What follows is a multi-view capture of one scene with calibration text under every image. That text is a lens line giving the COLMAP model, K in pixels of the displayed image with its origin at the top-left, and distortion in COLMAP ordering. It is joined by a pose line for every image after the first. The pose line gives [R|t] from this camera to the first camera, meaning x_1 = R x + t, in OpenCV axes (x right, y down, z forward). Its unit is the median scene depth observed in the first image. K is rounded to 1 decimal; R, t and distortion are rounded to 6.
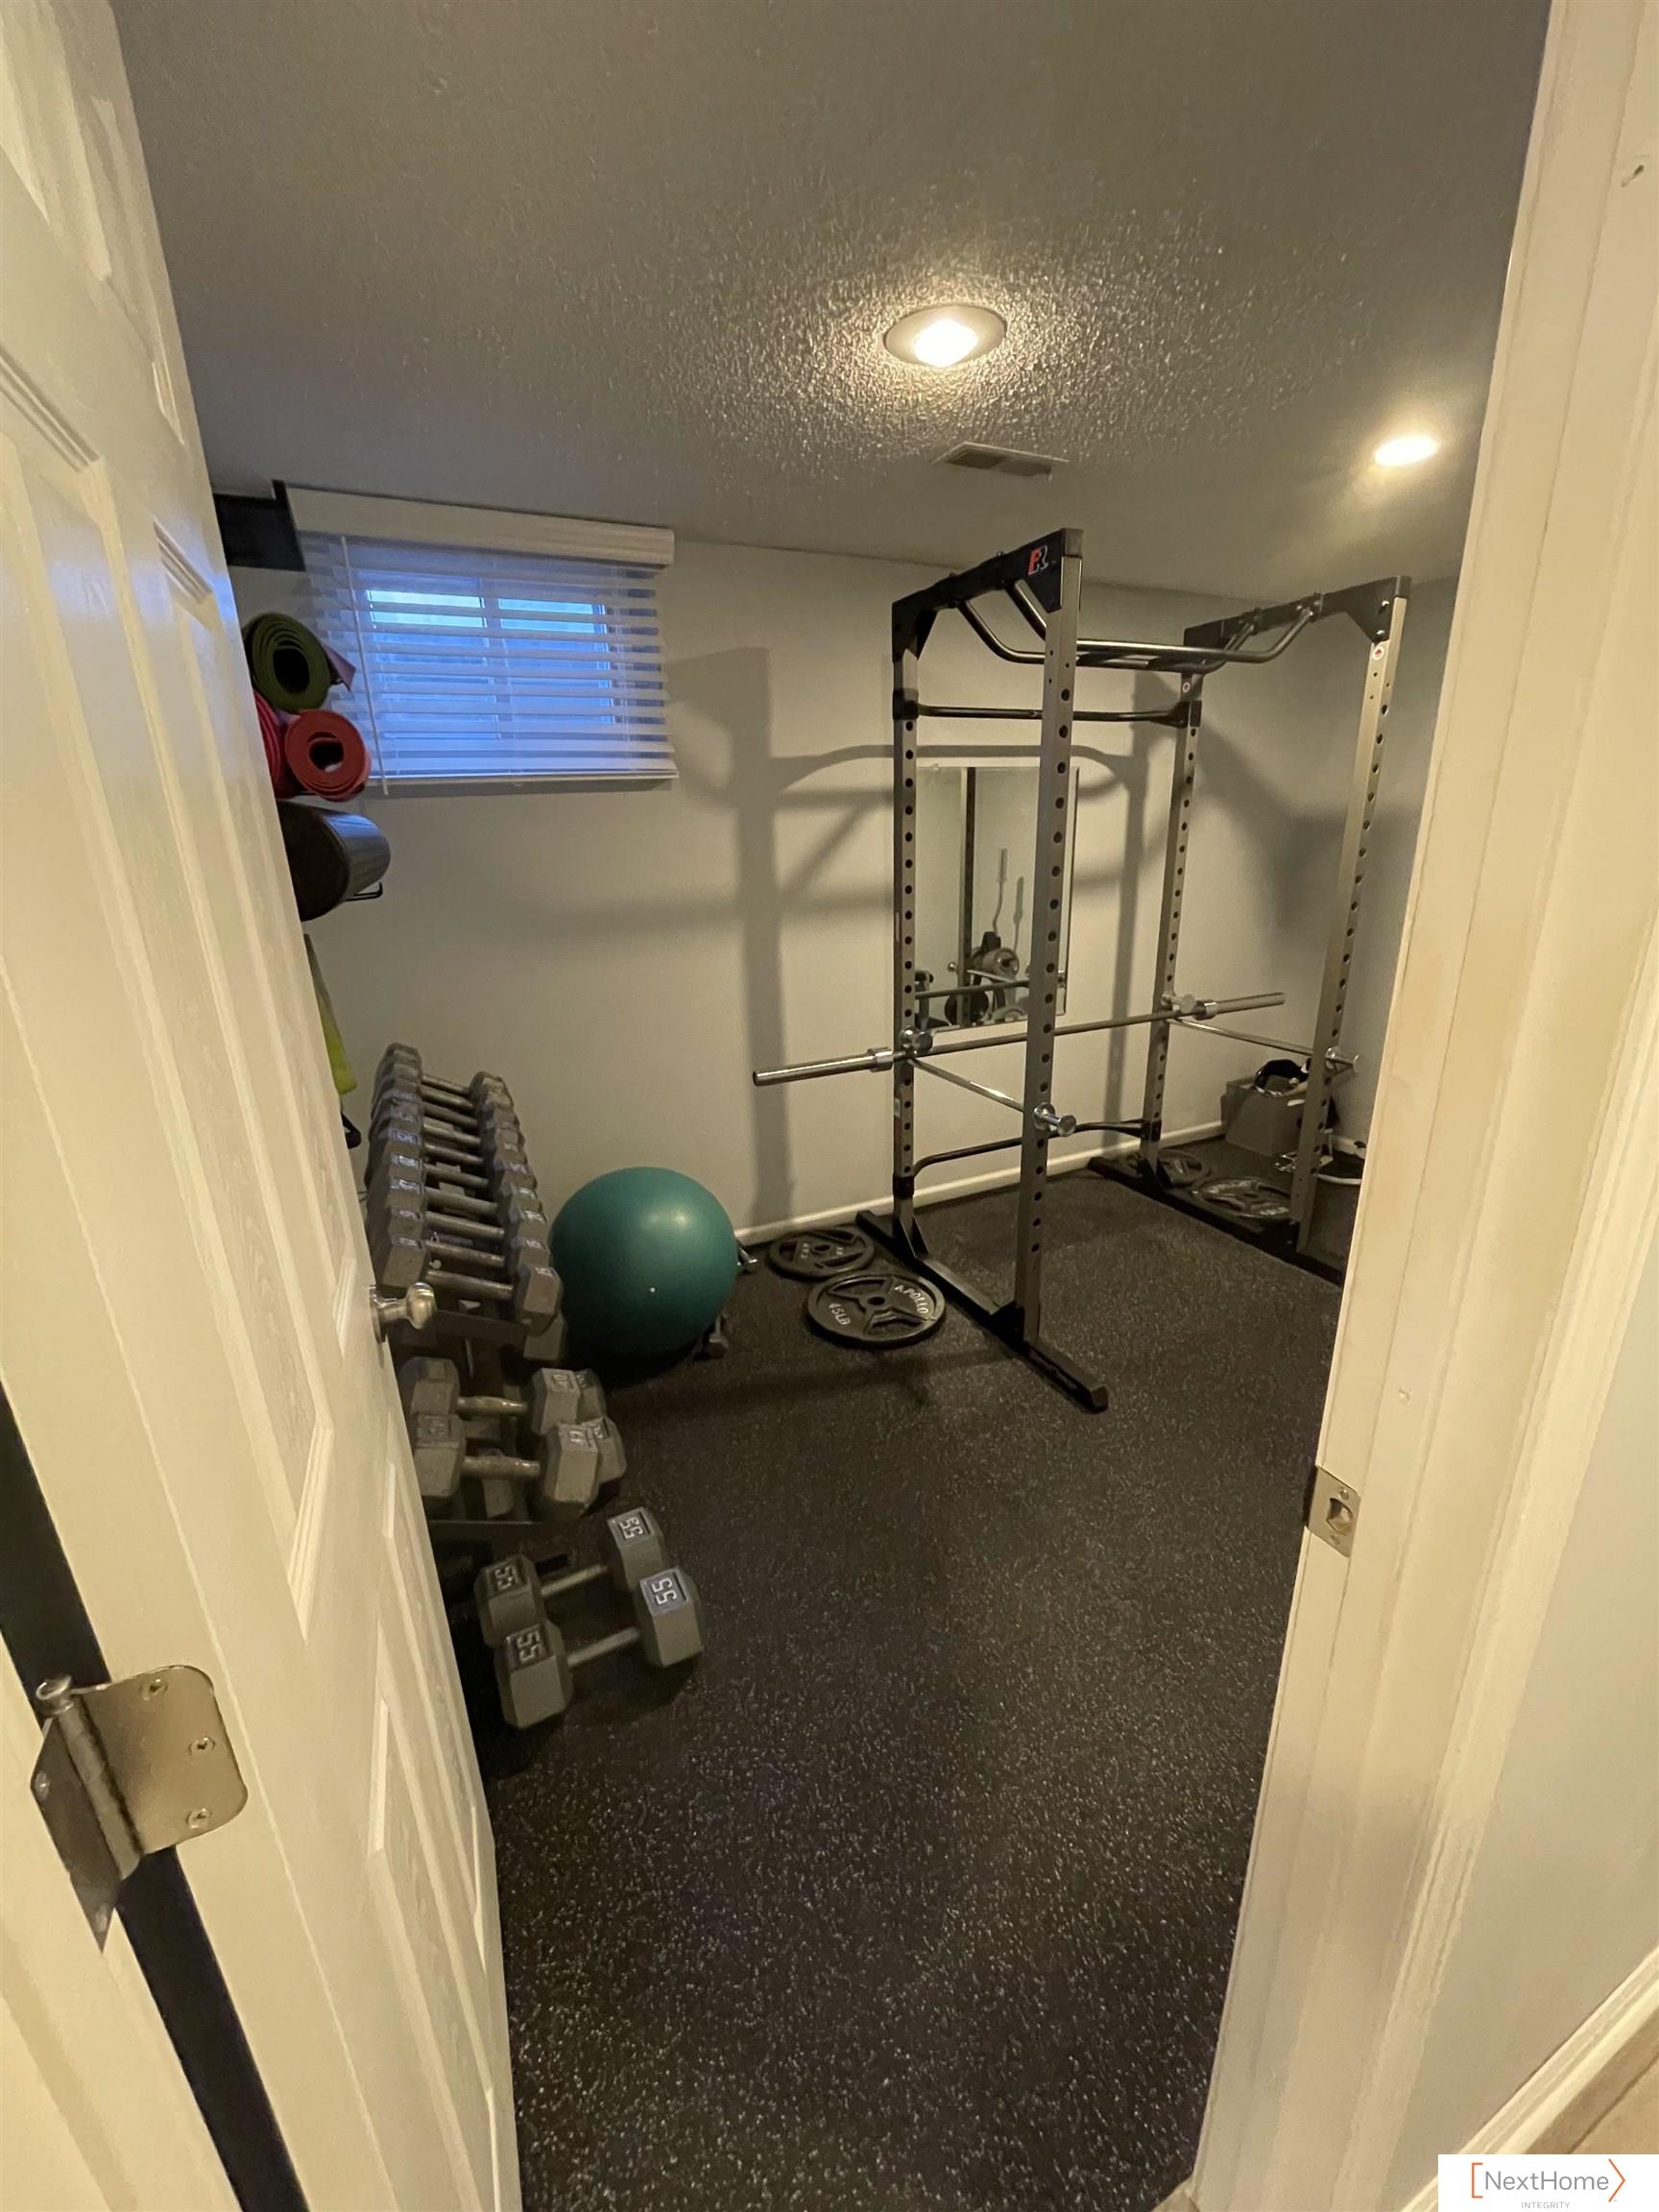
lens RADIAL K [[897.7, 0, 827.8], [0, 897.7, 1110.8], [0, 0, 1]] dist [-0.003915, 0.000380]
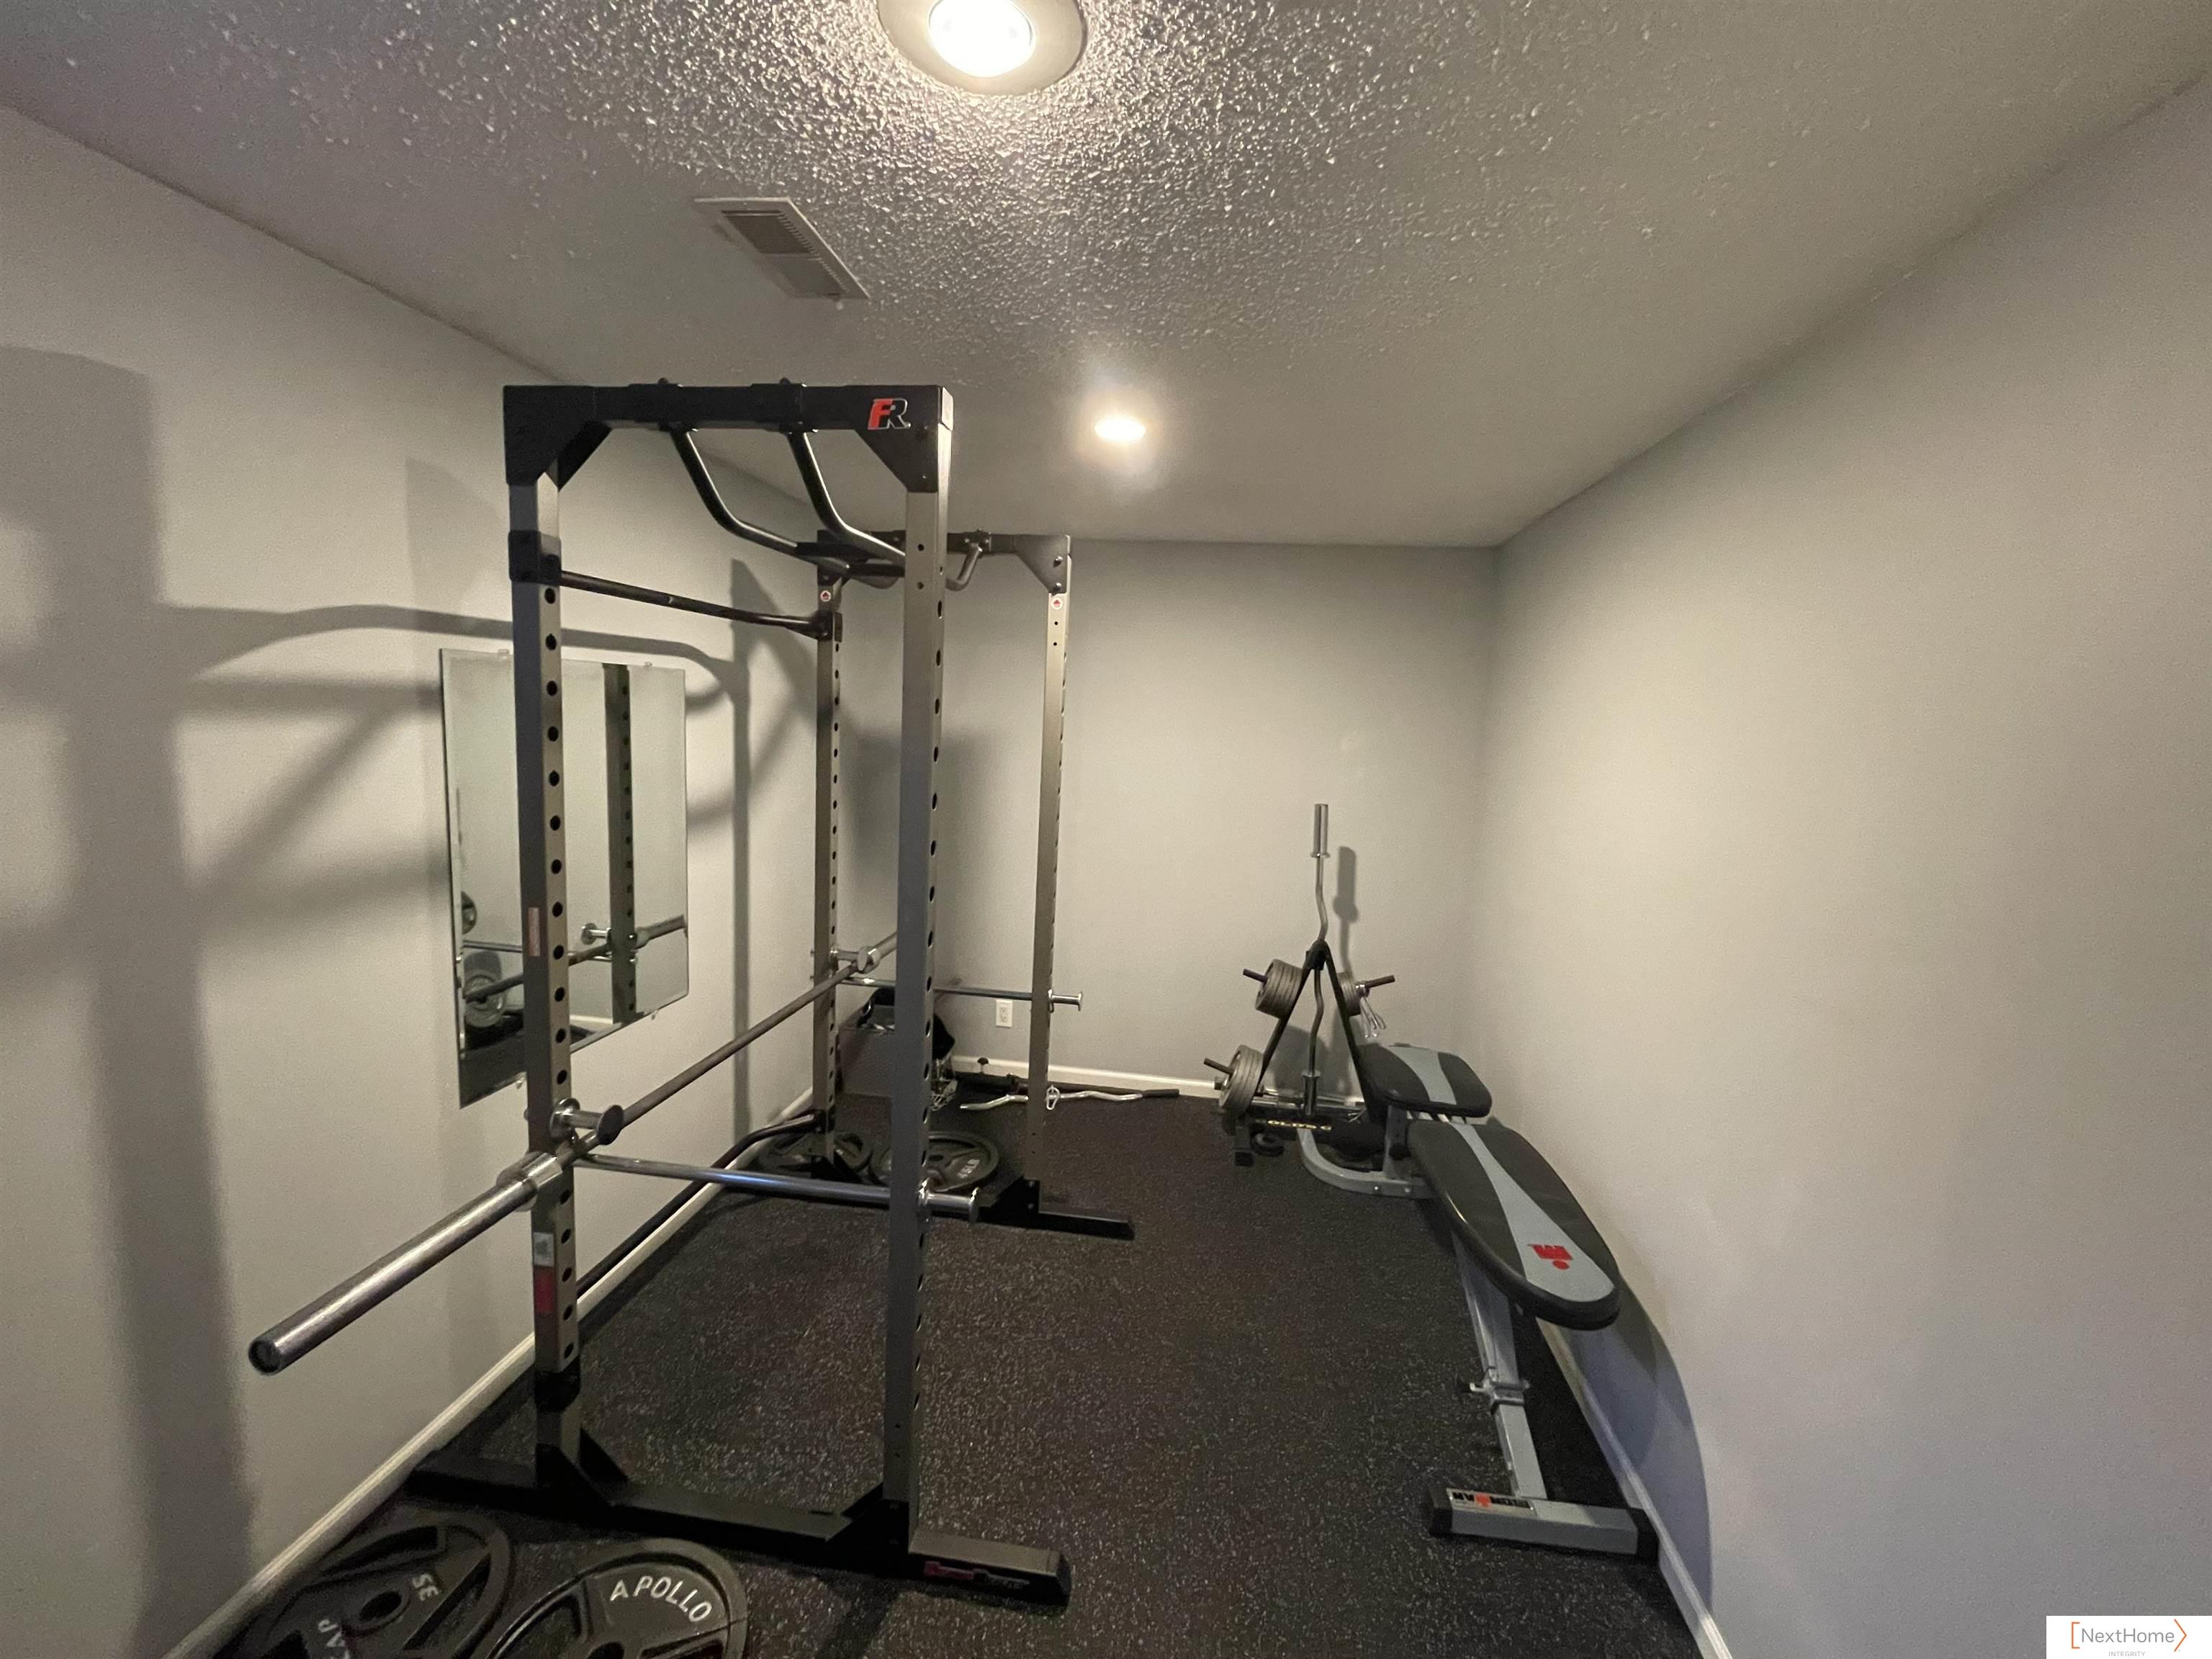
lens RADIAL K [[897.7, 0, 1108.5], [0, 897.7, 828.0], [0, 0, 1]] dist [-0.003915, 0.000380]
pose [[0.552743, -0.053491, 0.831633, -0.182595], [0.195263, 0.978470, -0.066845, -0.159410], [-0.810153, 0.199335, 0.551288, 0.385770]]
